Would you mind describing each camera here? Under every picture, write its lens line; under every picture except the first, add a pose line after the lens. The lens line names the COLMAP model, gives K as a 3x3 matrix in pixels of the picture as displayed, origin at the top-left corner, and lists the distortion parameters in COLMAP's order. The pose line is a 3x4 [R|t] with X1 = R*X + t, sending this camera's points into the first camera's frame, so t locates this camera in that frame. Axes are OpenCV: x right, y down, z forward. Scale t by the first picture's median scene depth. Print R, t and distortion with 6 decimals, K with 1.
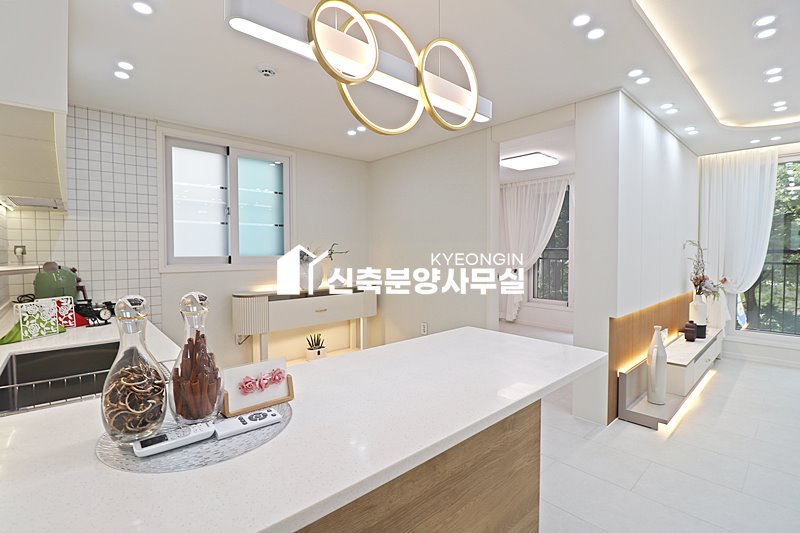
lens RADIAL K [[370.6, 0, 394.8], [0, 370.6, 260.0], [0, 0, 1]] dist [-0.001286, -0.012198]
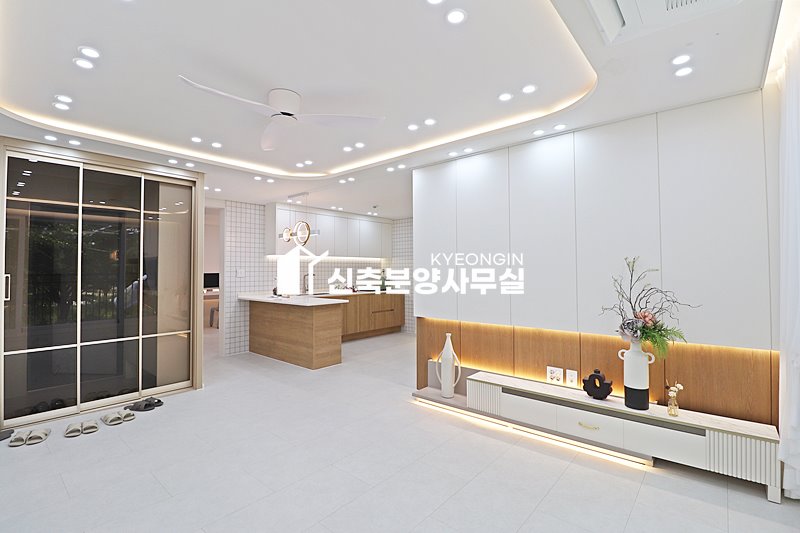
lens RADIAL K [[370.6, 0, 398.9], [0, 370.6, 260.5], [0, 0, 1]] dist [-0.001286, -0.012198]
pose [[0.124630, -0.023779, -0.991918, 1.877704], [-0.021329, 0.999418, -0.026638, -0.027431], [0.991974, 0.024476, 0.124050, 0.662094]]
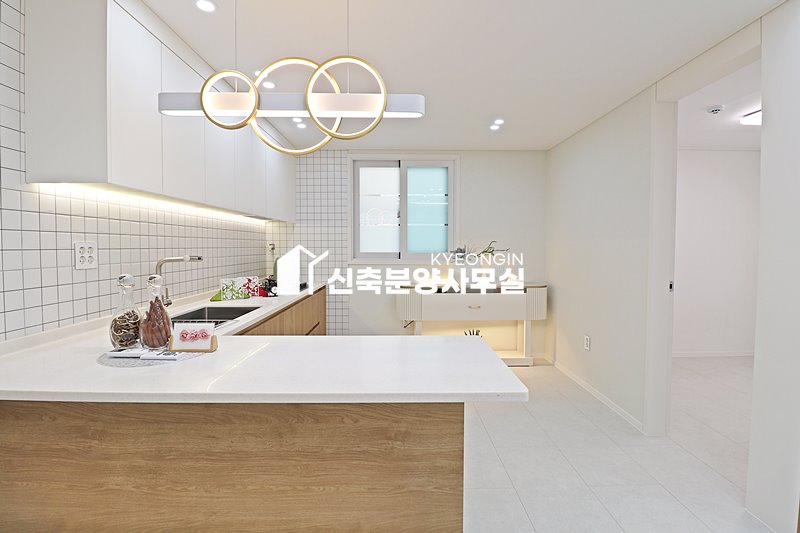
lens RADIAL K [[370.6, 0, 402.0], [0, 370.6, 258.7], [0, 0, 1]] dist [-0.001286, -0.012198]
pose [[0.755844, 0.025900, -0.654239, 0.418619], [-0.020848, 0.999663, 0.015489, -0.010924], [0.654420, 0.001932, 0.756129, 0.128555]]
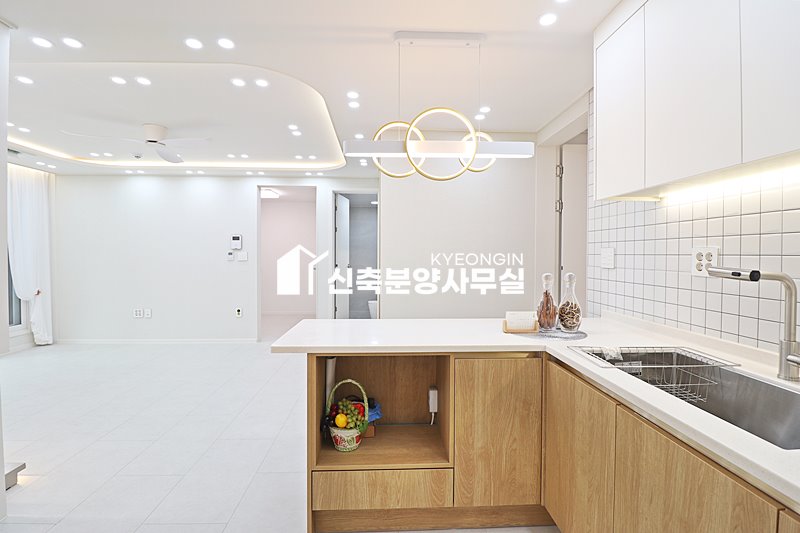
lens RADIAL K [[370.6, 0, 399.1], [0, 370.6, 261.6], [0, 0, 1]] dist [-0.001286, -0.012198]
pose [[-0.779182, -0.011150, 0.626699, -0.352886], [0.015838, 0.999172, 0.037469, -0.023922], [-0.626598, 0.039121, -0.778360, 0.947330]]
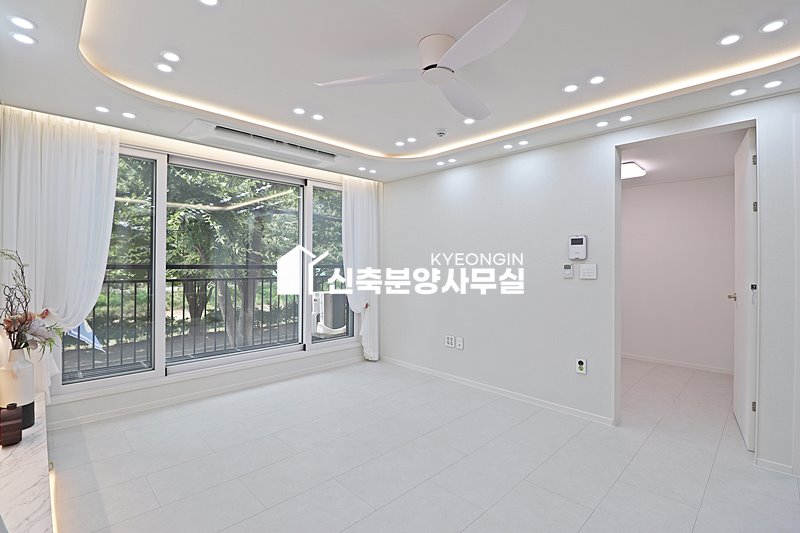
lens RADIAL K [[370.6, 0, 400.4], [0, 370.6, 261.1], [0, 0, 1]] dist [-0.001286, -0.012198]
pose [[-0.048795, 0.009893, 0.998760, 0.340927], [0.020596, 0.999748, -0.008897, -0.025841], [-0.998596, 0.020136, -0.048987, 0.608211]]
